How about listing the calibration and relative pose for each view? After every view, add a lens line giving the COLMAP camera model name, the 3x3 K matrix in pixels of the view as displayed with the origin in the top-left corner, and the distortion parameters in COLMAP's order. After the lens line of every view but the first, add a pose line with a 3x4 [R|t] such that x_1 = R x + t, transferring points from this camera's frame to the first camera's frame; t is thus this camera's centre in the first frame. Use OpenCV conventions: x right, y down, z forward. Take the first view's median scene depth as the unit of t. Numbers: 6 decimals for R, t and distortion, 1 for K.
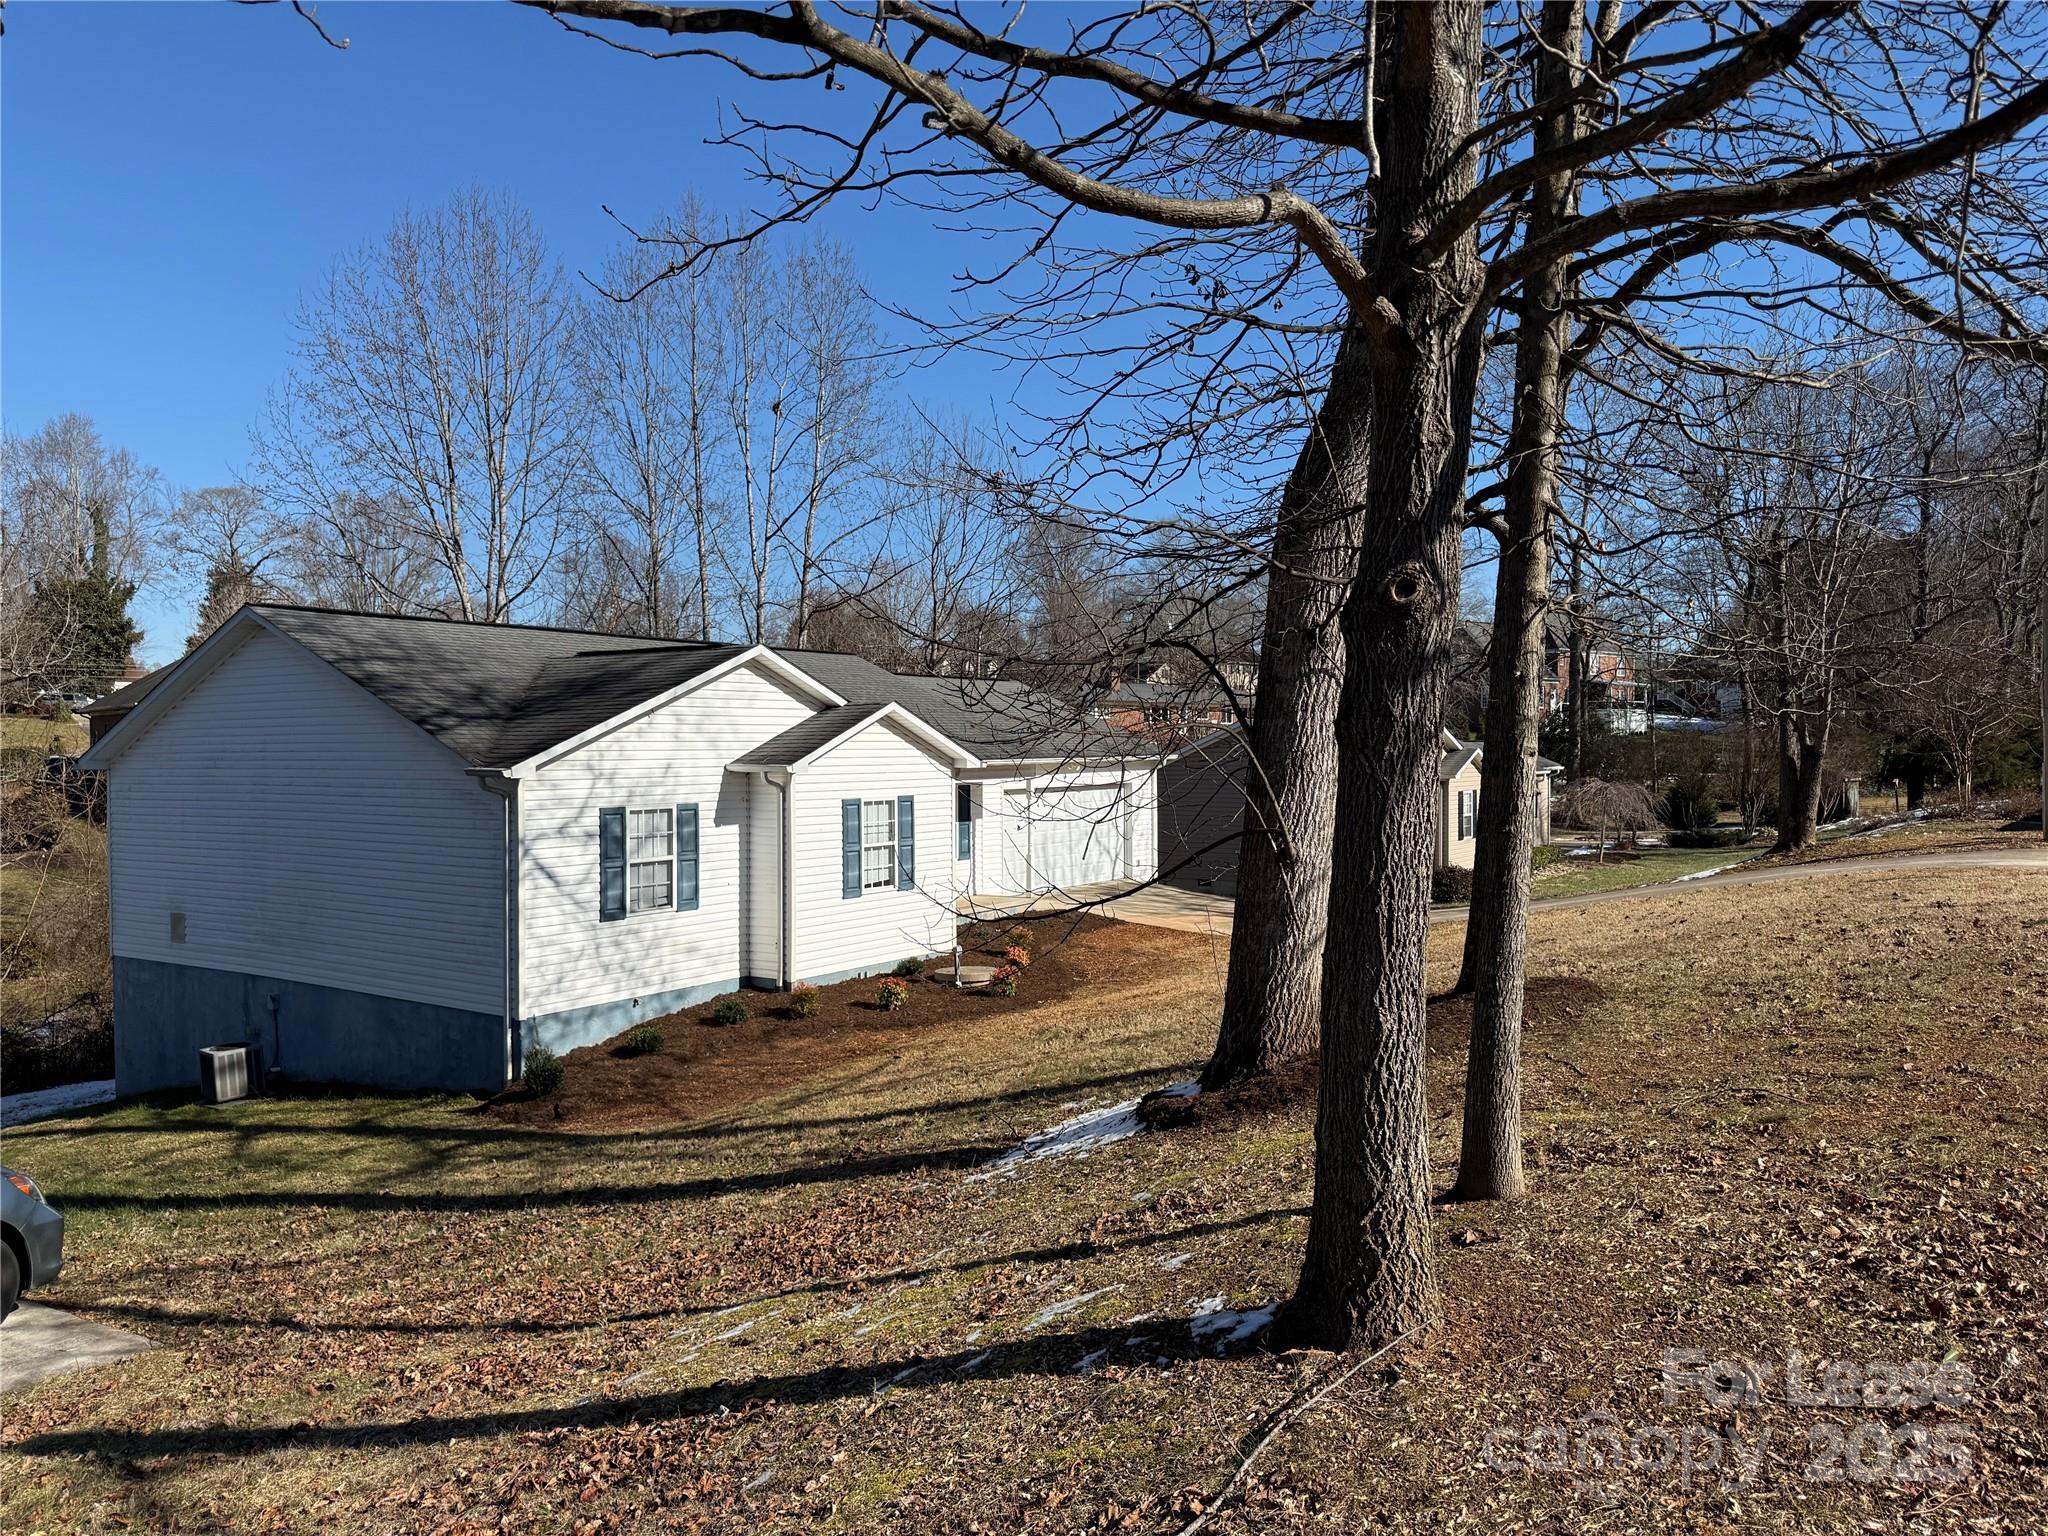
lens RADIAL K [[1454.7, 0, 1028.7], [0, 1454.7, 756.8], [0, 0, 1]] dist [0.080799, -0.086576]
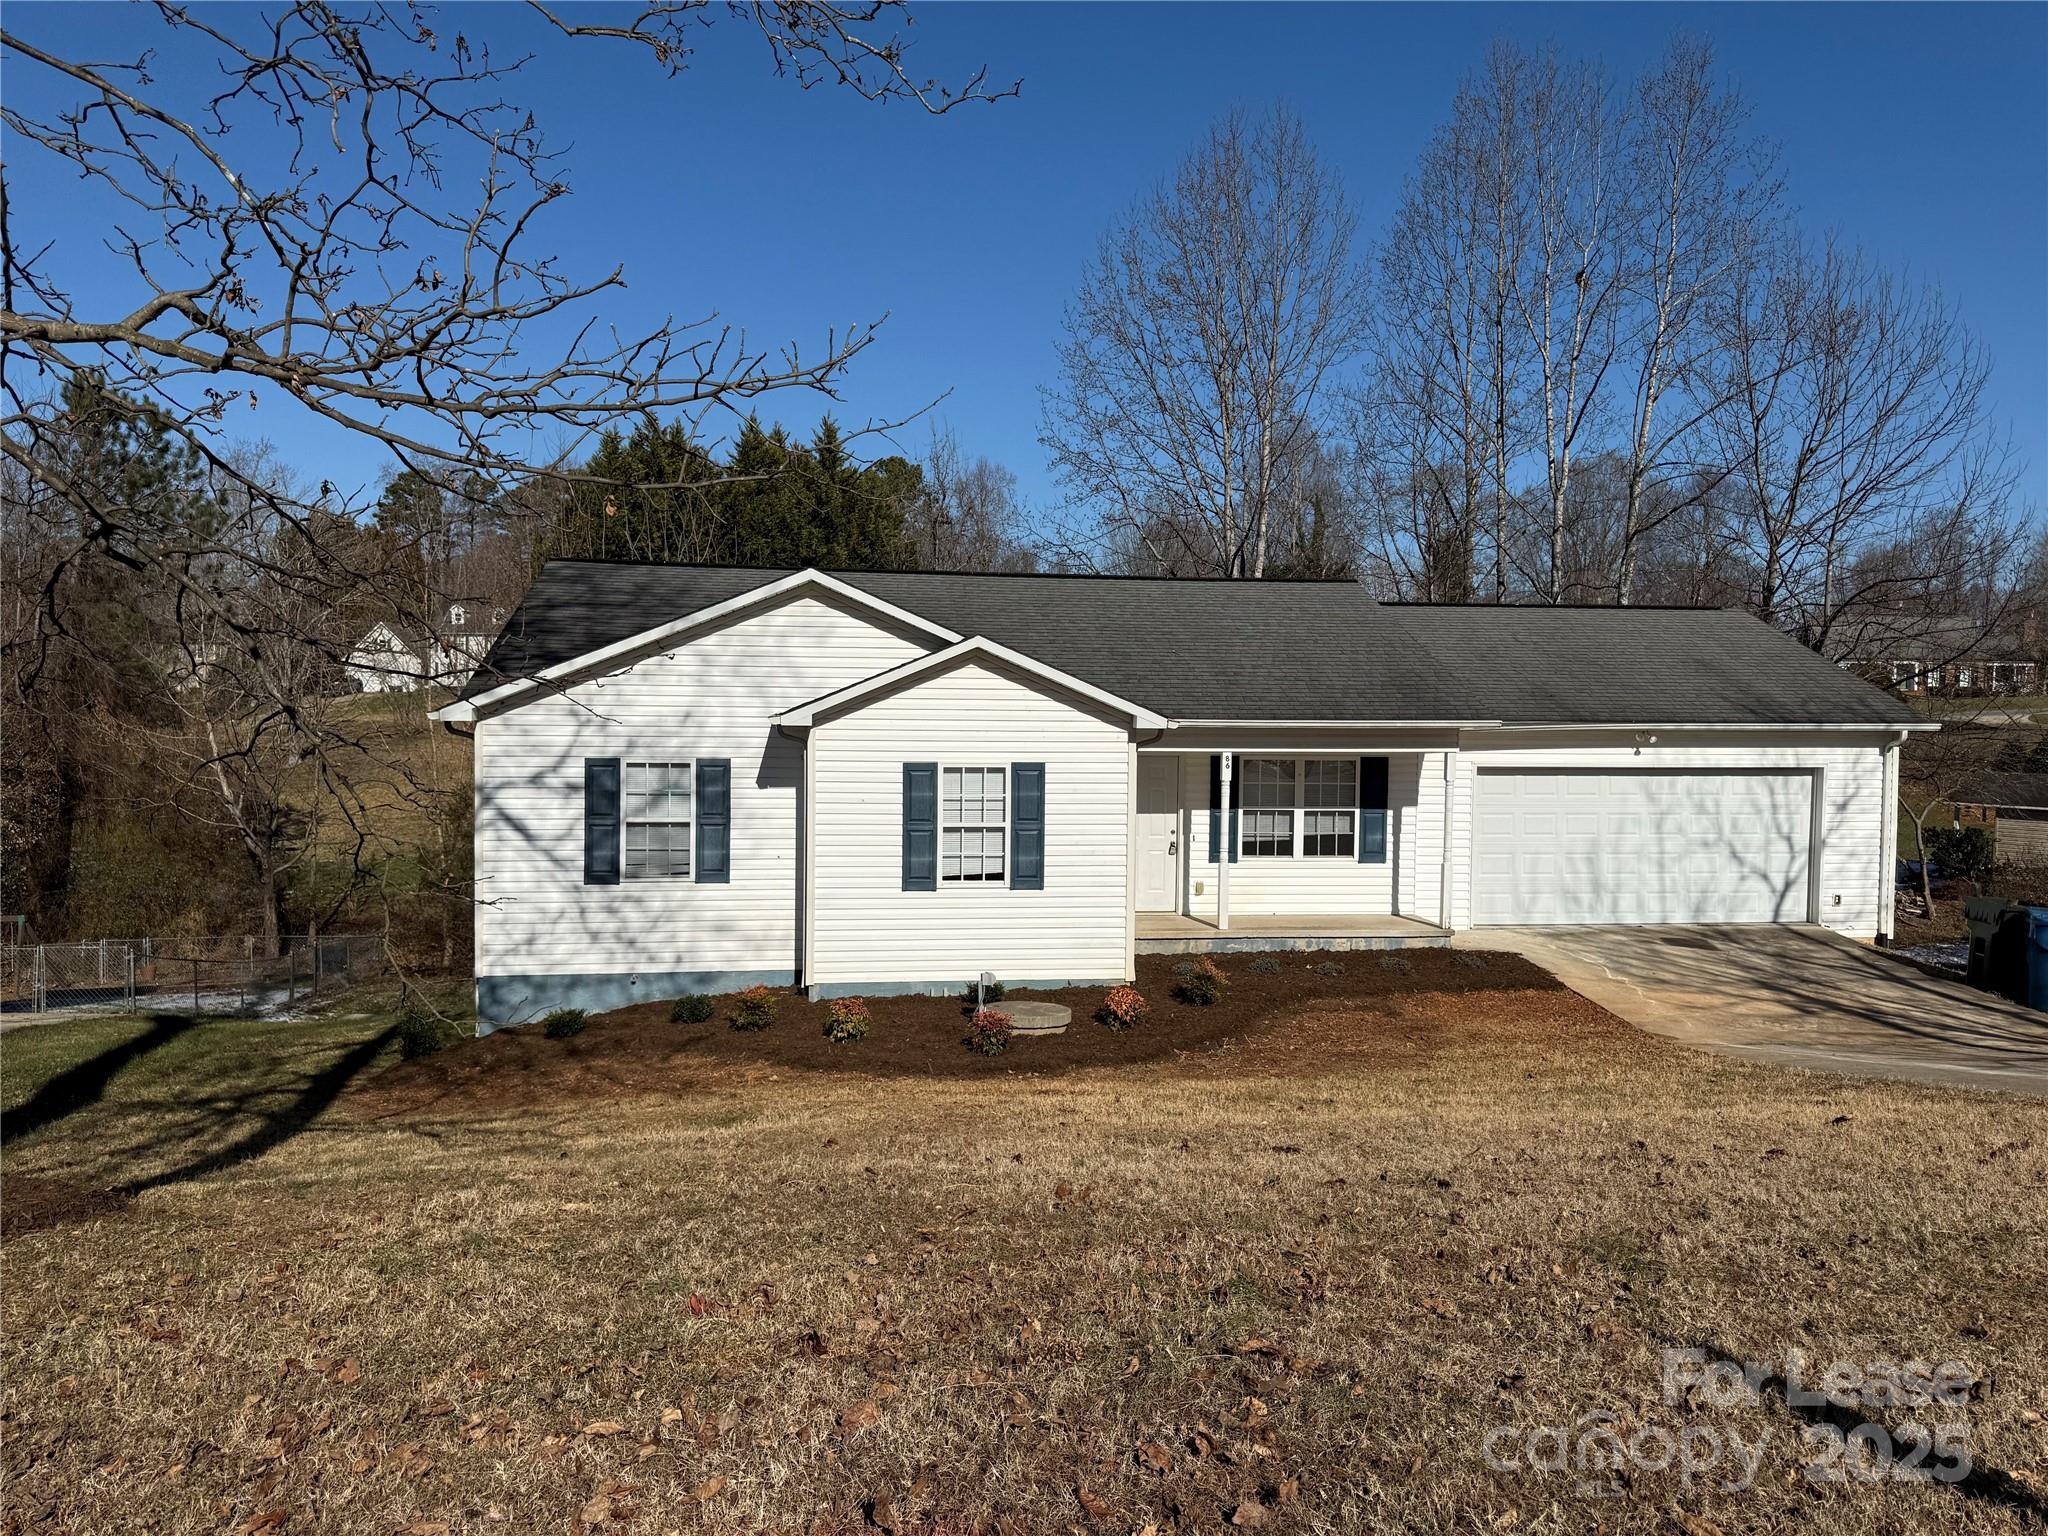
lens RADIAL K [[1454.7, 0, 1030.1], [0, 1454.7, 757.3], [0, 0, 1]] dist [0.080799, -0.086576]
pose [[0.663480, 0.042609, -0.746980, 0.535289], [-0.021180, 0.999047, 0.038175, -0.005355], [0.747895, -0.009507, 0.663750, 0.577488]]
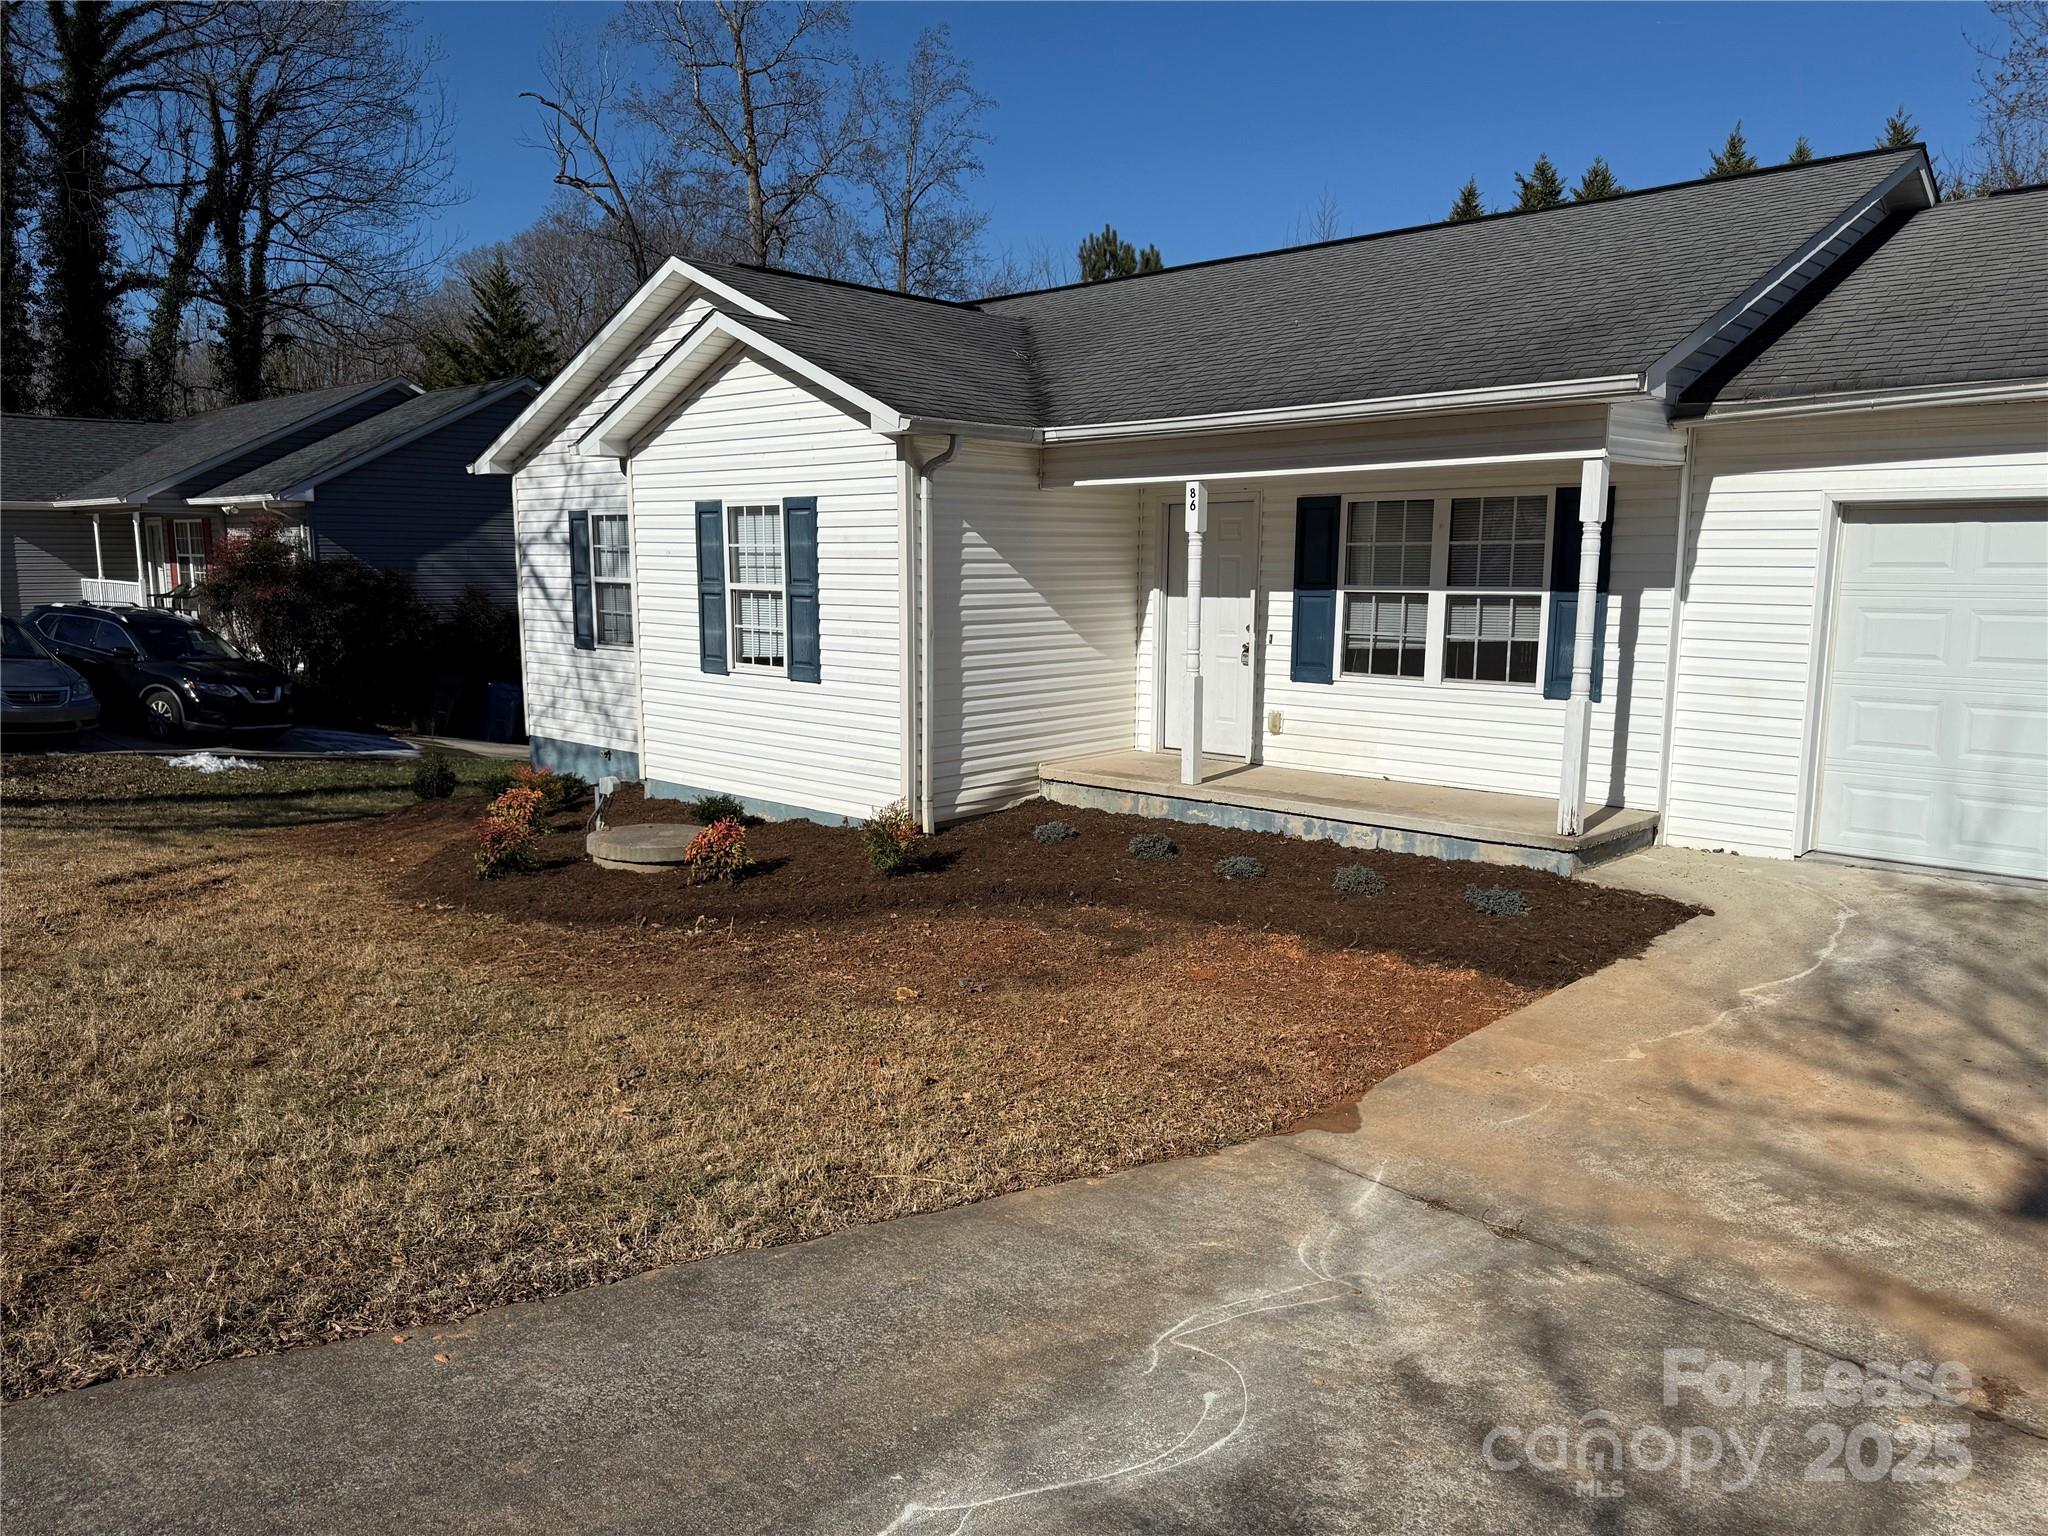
lens RADIAL K [[1454.7, 0, 1004.7], [0, 1454.7, 776.5], [0, 0, 1]] dist [0.080799, -0.086576]
pose [[-0.163484, 0.160683, -0.973372, 0.480081], [-0.004423, 0.986517, 0.163596, 0.044250], [0.986536, 0.031051, -0.160569, 1.317234]]
